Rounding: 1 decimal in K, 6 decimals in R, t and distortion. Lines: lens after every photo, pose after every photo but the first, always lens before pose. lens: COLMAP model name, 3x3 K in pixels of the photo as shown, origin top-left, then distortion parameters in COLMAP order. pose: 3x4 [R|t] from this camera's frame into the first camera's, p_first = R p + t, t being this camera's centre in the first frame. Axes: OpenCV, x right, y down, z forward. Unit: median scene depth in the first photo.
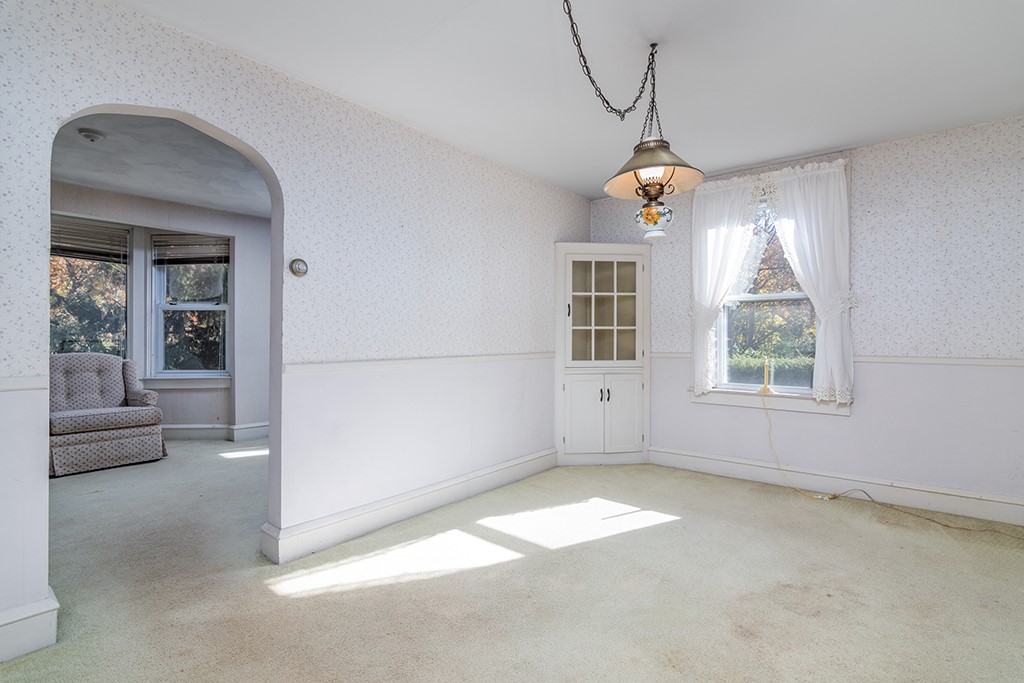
lens RADIAL K [[496.3, 0, 512.9], [0, 496.3, 335.9], [0, 0, 1]] dist [0.000234, 0.000012]
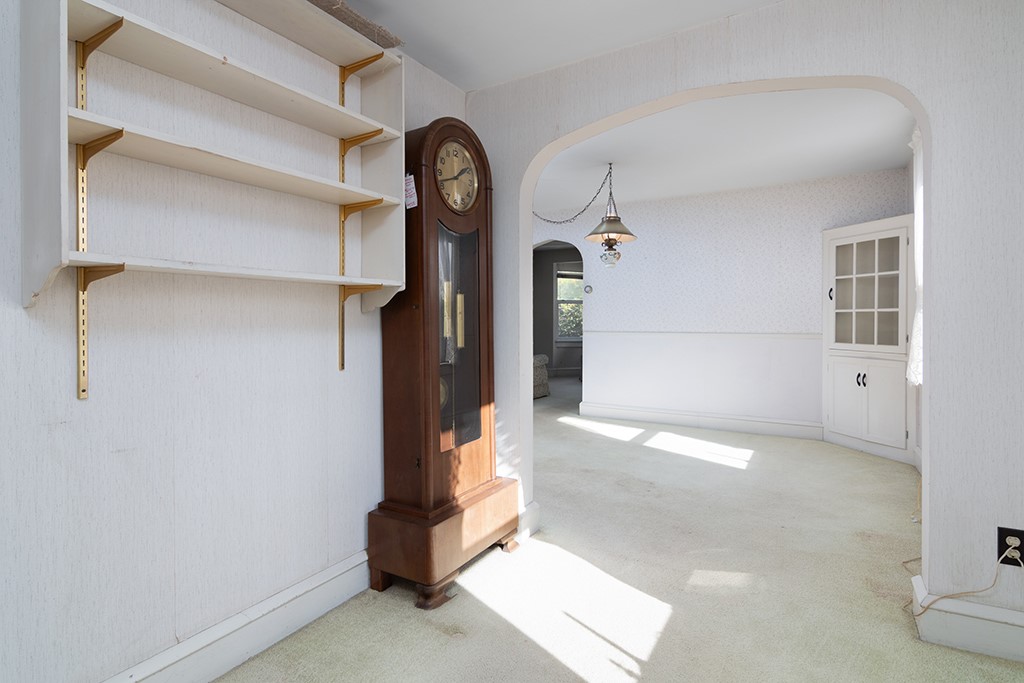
lens RADIAL K [[496.3, 0, 518.6], [0, 496.3, 321.6], [0, 0, 1]] dist [0.000234, 0.000012]
pose [[0.168254, 0.006728, -0.985721, 1.027660], [0.003418, 0.999967, 0.007409, -0.004117], [0.985738, -0.004616, 0.168226, 0.175894]]
